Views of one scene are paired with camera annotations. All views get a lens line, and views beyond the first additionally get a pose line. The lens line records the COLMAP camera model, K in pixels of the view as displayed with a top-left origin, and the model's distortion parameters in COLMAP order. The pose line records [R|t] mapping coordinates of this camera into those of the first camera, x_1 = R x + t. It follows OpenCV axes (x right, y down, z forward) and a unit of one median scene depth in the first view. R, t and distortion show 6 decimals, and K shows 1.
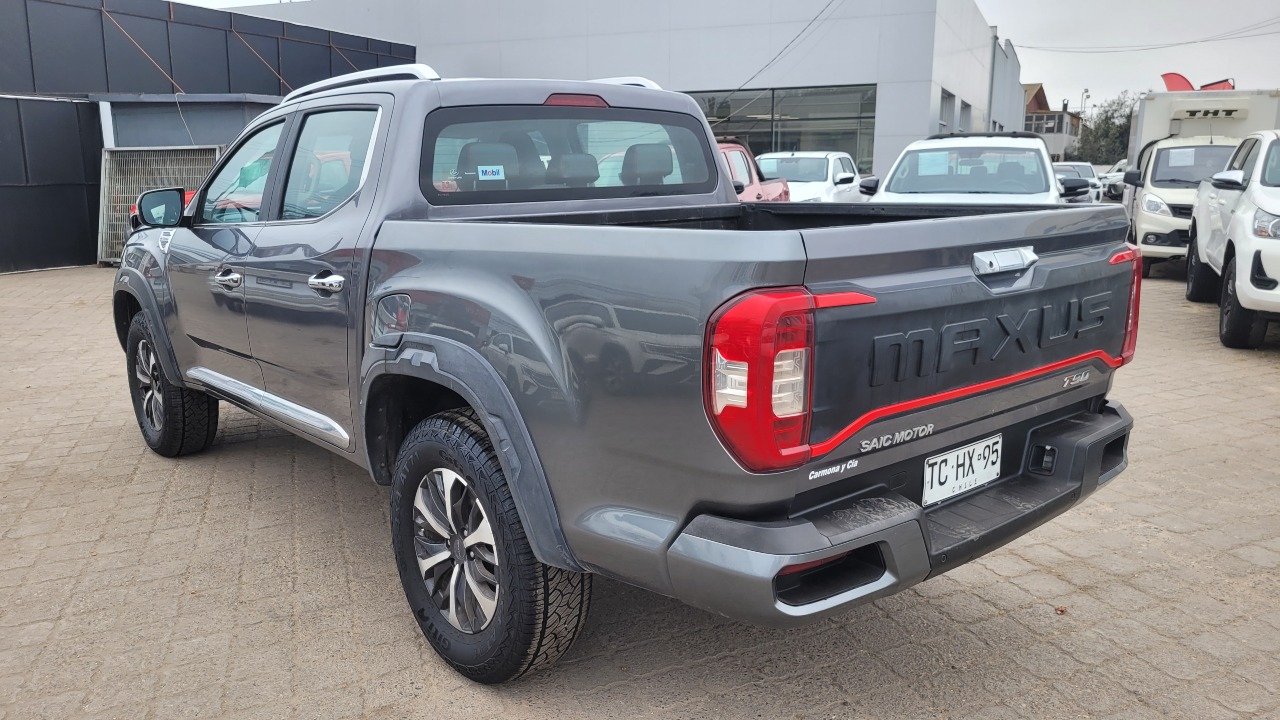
lens RADIAL K [[971.6, 0, 629.9], [0, 971.6, 360.5], [0, 0, 1]] dist [0.030611, -0.005650]
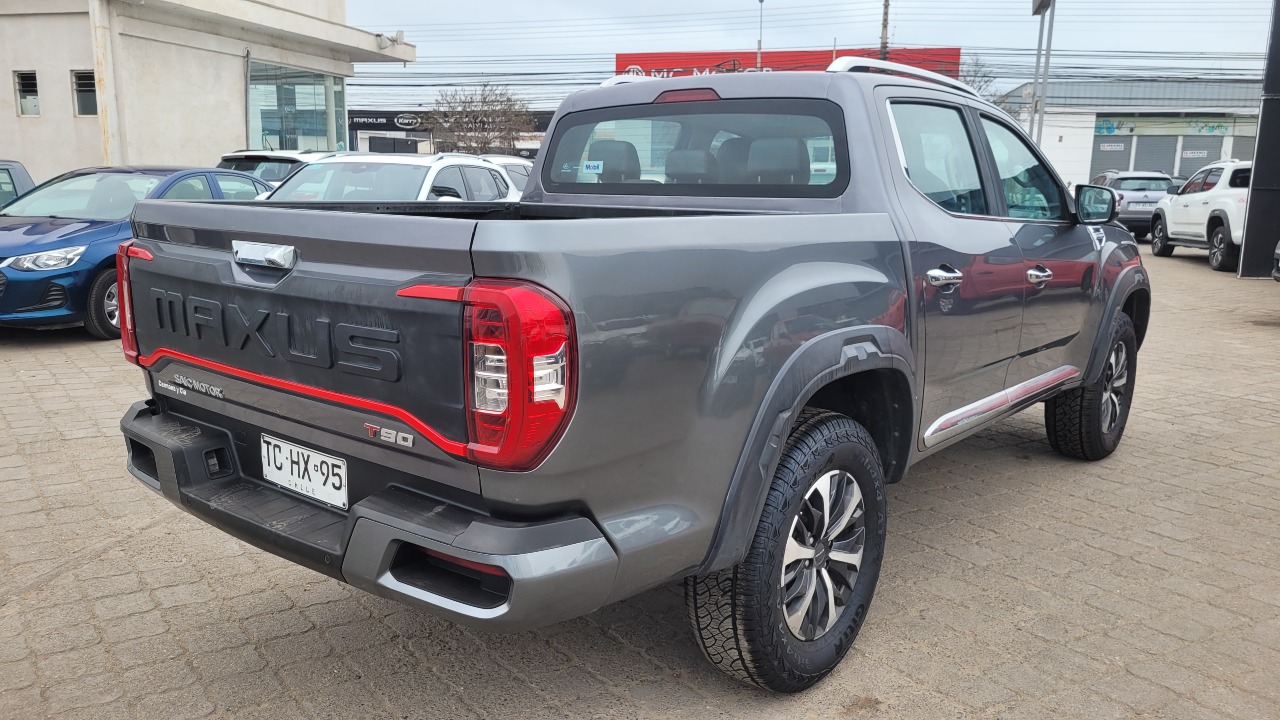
lens RADIAL K [[971.6, 0, 629.9], [0, 971.6, 360.5], [0, 0, 1]] dist [0.030611, -0.005650]
pose [[0.175714, 0.196719, -0.964586, 1.328580], [-0.201006, 0.966358, 0.160464, -0.217604], [0.963702, 0.165692, 0.209344, 1.104723]]
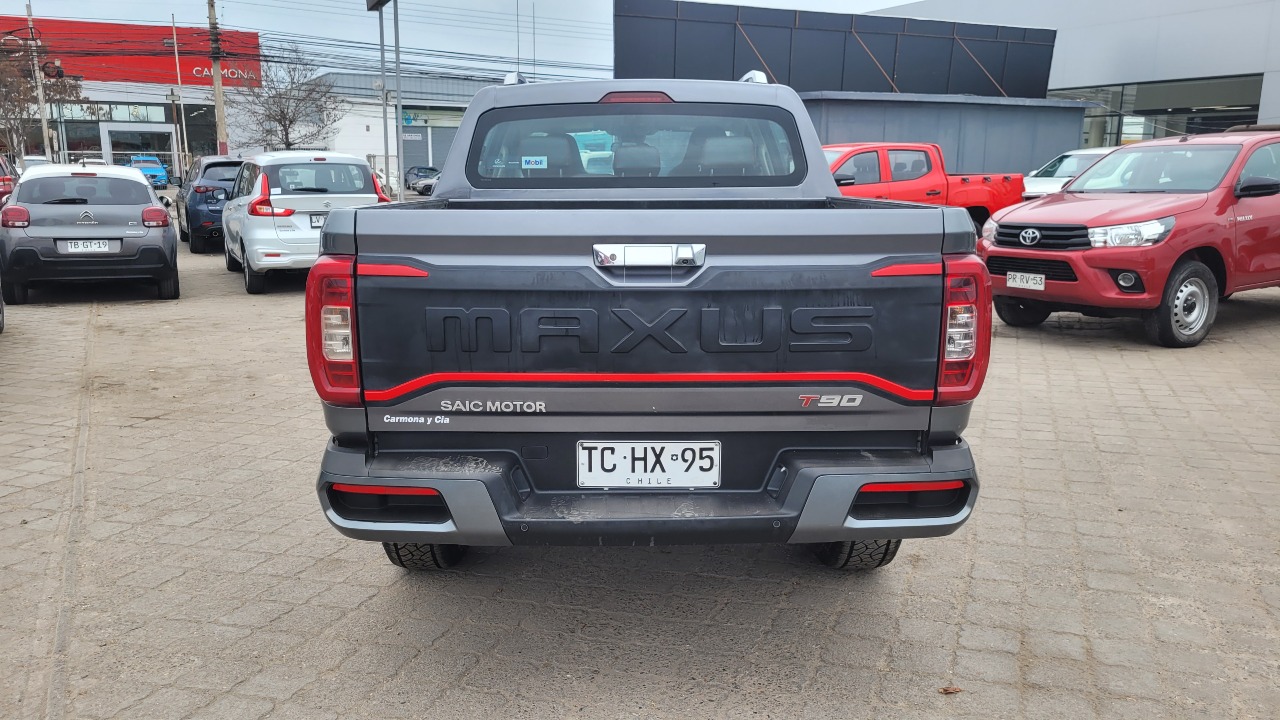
lens RADIAL K [[971.6, 0, 629.9], [0, 971.6, 360.5], [0, 0, 1]] dist [0.030611, -0.005650]
pose [[0.768348, 0.136384, -0.625332, 0.943298], [-0.131325, 0.989839, 0.054523, -0.045600], [0.626414, 0.040229, 0.778451, 0.214684]]
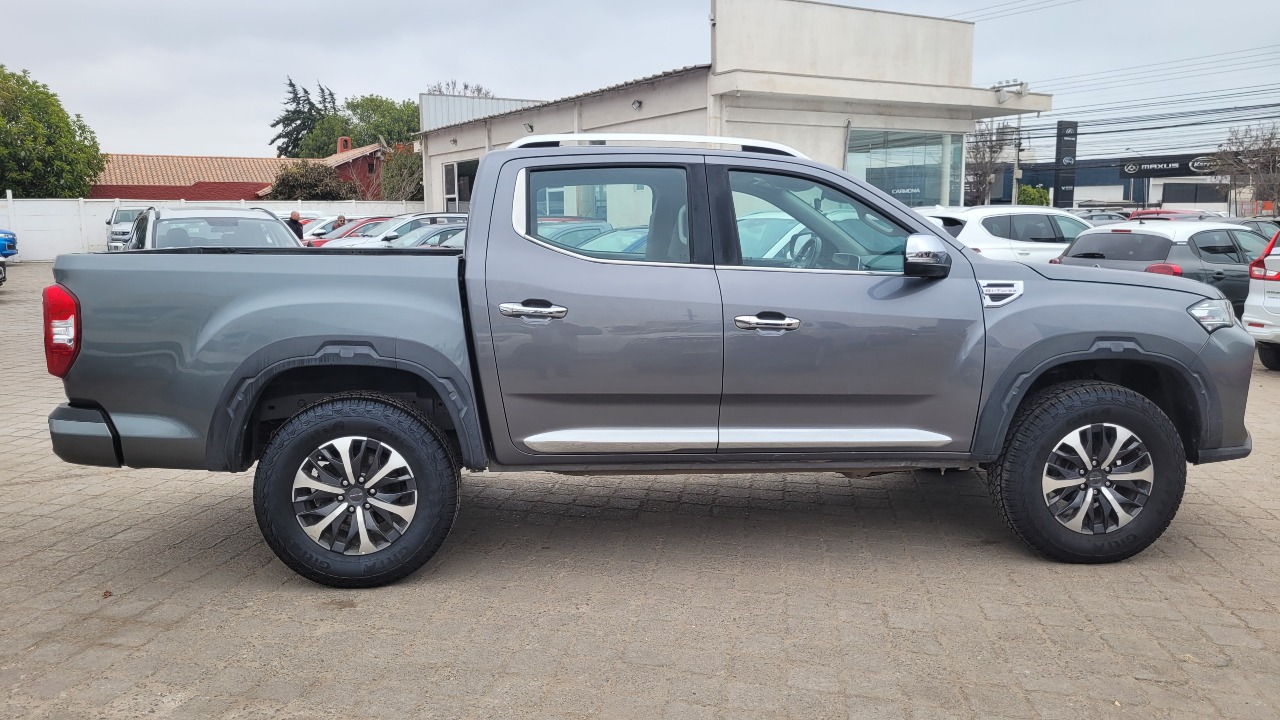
lens RADIAL K [[971.6, 0, 629.9], [0, 971.6, 360.5], [0, 0, 1]] dist [0.030611, -0.005650]
pose [[-0.580975, 0.126061, -0.804100, 1.318304], [-0.142494, 0.956922, 0.252974, -0.550053], [0.801351, 0.261551, -0.537985, 2.783876]]
